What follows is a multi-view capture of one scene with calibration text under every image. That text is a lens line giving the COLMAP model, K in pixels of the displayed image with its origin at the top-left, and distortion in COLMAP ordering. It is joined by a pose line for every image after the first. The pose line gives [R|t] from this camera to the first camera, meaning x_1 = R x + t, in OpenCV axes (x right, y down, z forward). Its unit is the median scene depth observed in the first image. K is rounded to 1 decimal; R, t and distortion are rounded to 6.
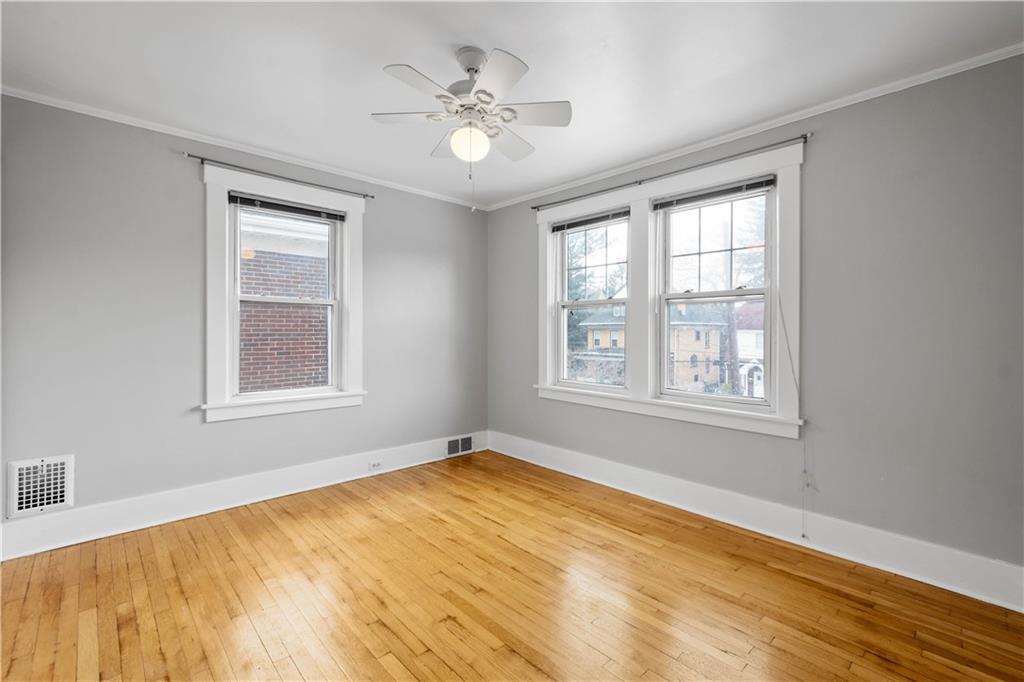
lens RADIAL K [[448.4, 0, 513.5], [0, 448.4, 331.6], [0, 0, 1]] dist [0.000294, -0.000166]
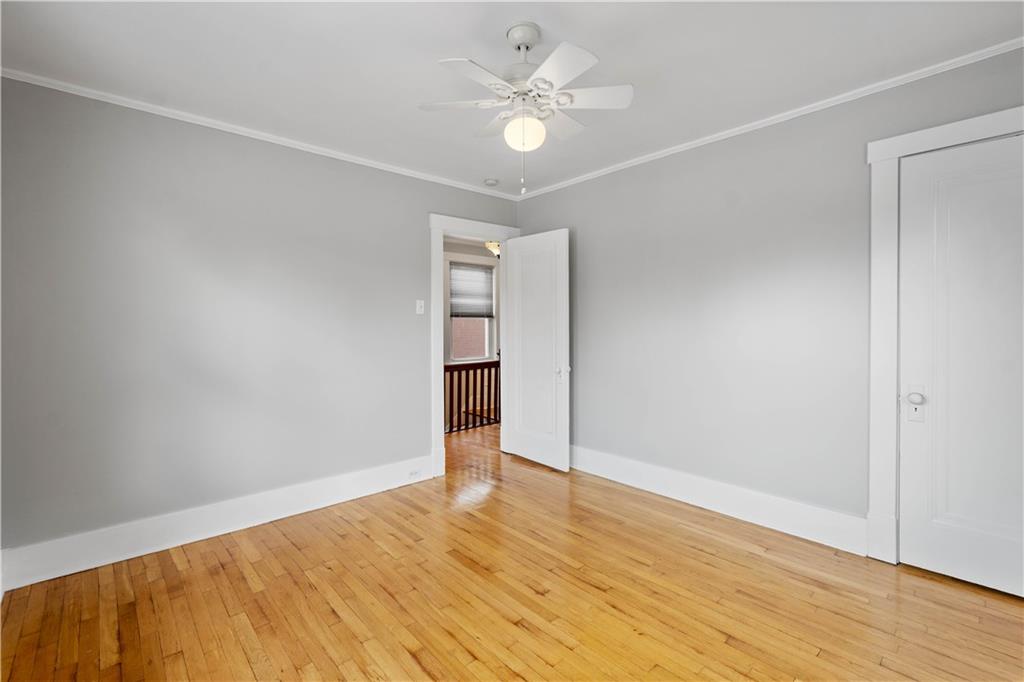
lens RADIAL K [[448.4, 0, 513.5], [0, 448.4, 331.6], [0, 0, 1]] dist [0.000294, -0.000166]
pose [[-0.999834, 0.003230, 0.017930, -0.090661], [0.003406, 0.999946, 0.009796, -0.012147], [-0.017897, 0.009856, -0.999791, 1.998730]]
